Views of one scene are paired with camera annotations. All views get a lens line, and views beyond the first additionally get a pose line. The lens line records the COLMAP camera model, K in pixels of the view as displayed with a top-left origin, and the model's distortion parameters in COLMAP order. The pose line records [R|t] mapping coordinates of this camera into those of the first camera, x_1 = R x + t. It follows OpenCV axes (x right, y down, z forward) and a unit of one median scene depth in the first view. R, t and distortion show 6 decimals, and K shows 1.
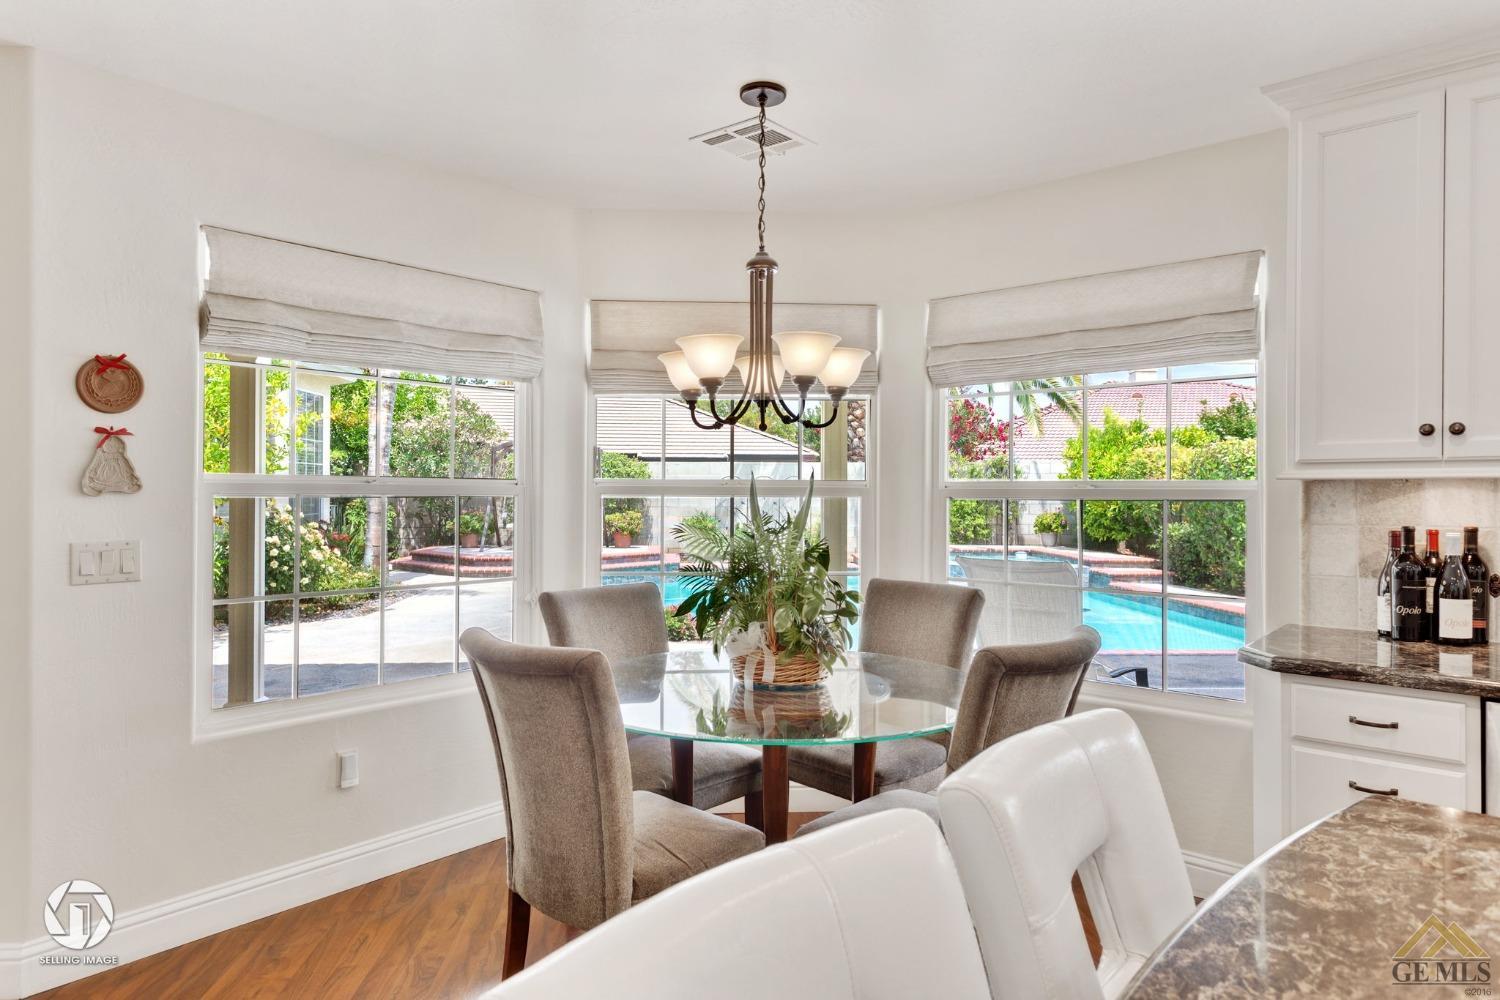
lens RADIAL K [[916.8, 0, 743.6], [0, 916.8, 492.5], [0, 0, 1]] dist [0.013358, 0.001869]
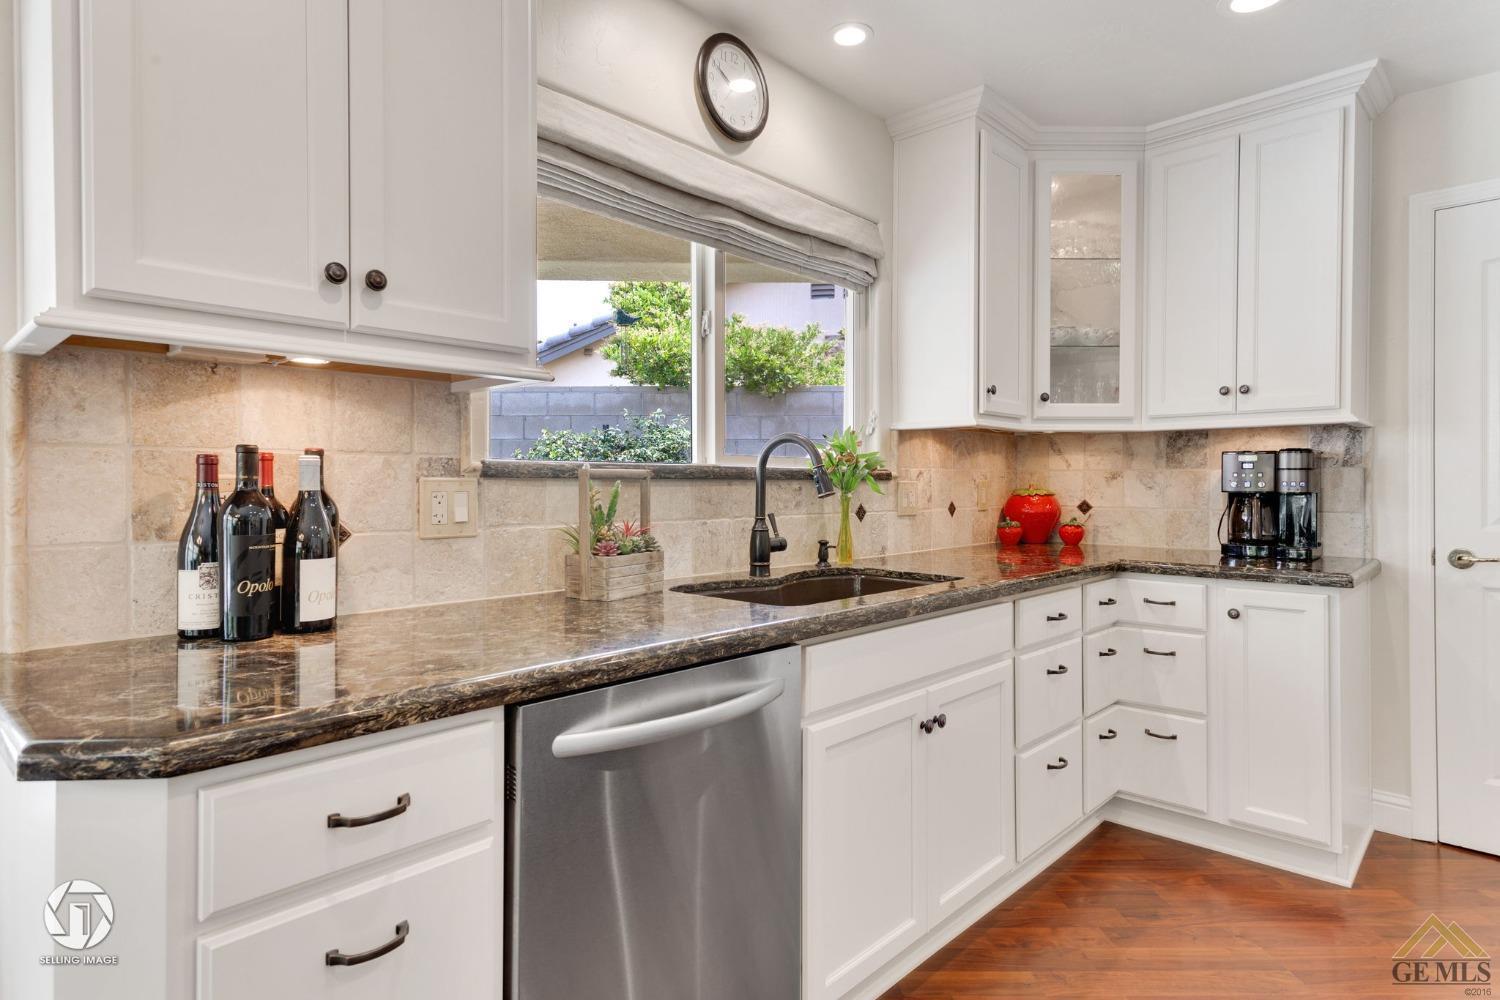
lens RADIAL K [[822.1, 0, 728.0], [0, 822.1, 484.3], [0, 0, 1]] dist [0.014021, -0.000456]
pose [[0.045451, -0.001866, 0.998965, 0.208678], [-0.001119, 0.999998, 0.001918, 0.060638], [-0.998966, -0.001205, 0.045449, 0.671718]]
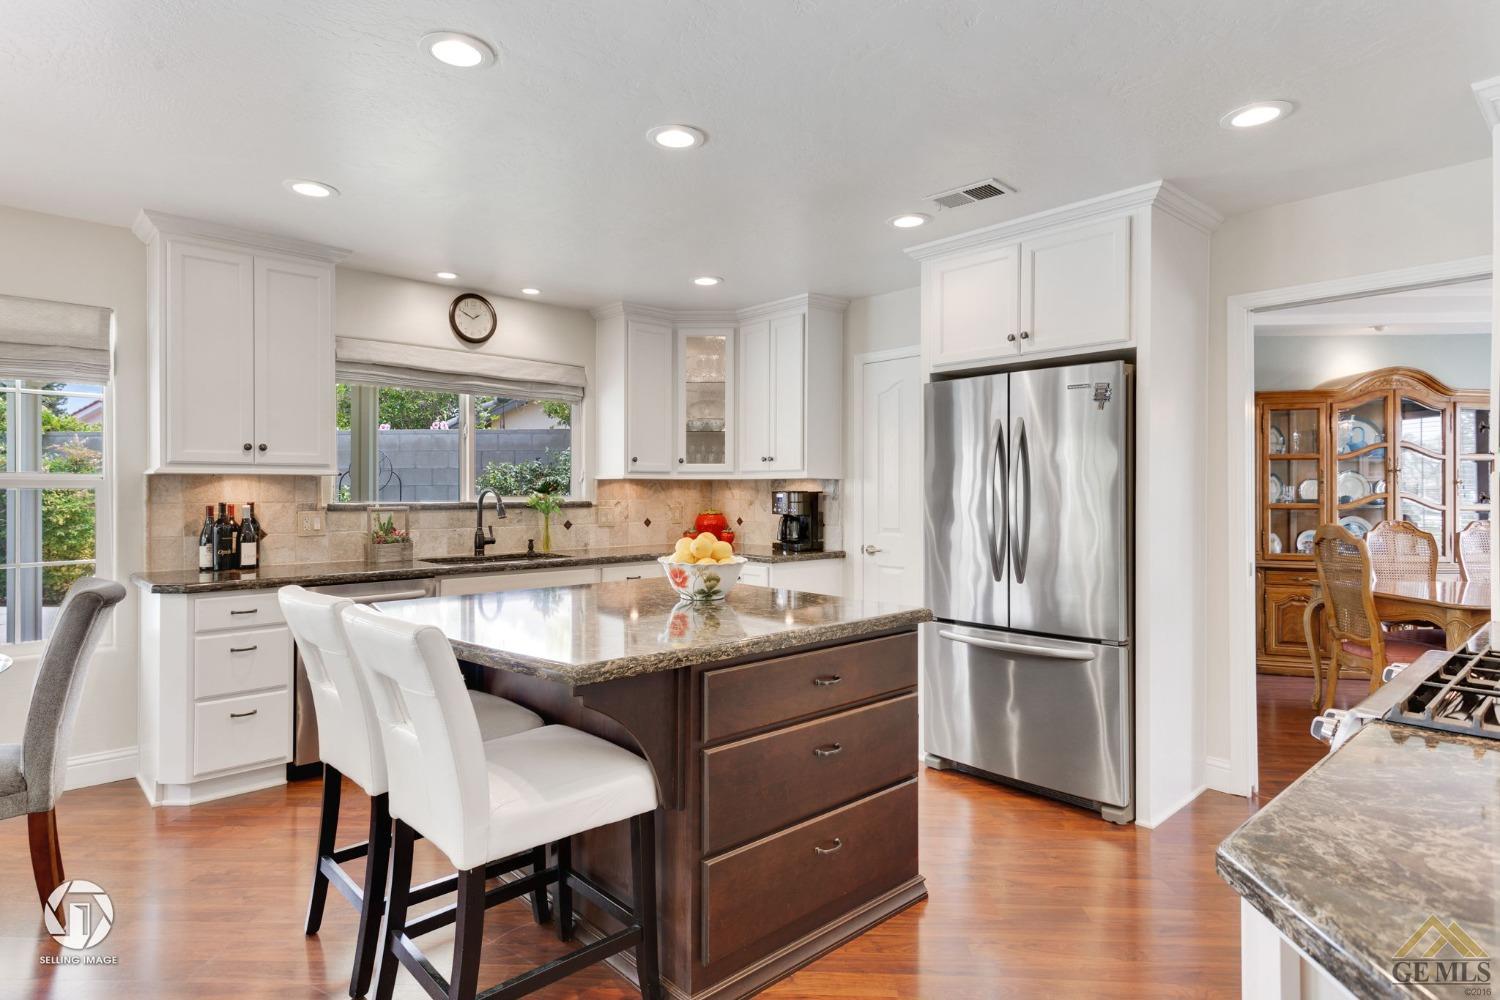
lens RADIAL K [[822.1, 0, 736.2], [0, 822.1, 488.7], [0, 0, 1]] dist [0.014021, -0.000456]
pose [[0.115088, 0.000415, 0.993355, -0.669508], [-0.001672, 0.999999, -0.000224, 0.010229], [-0.993354, -0.001635, 0.115089, -0.102327]]
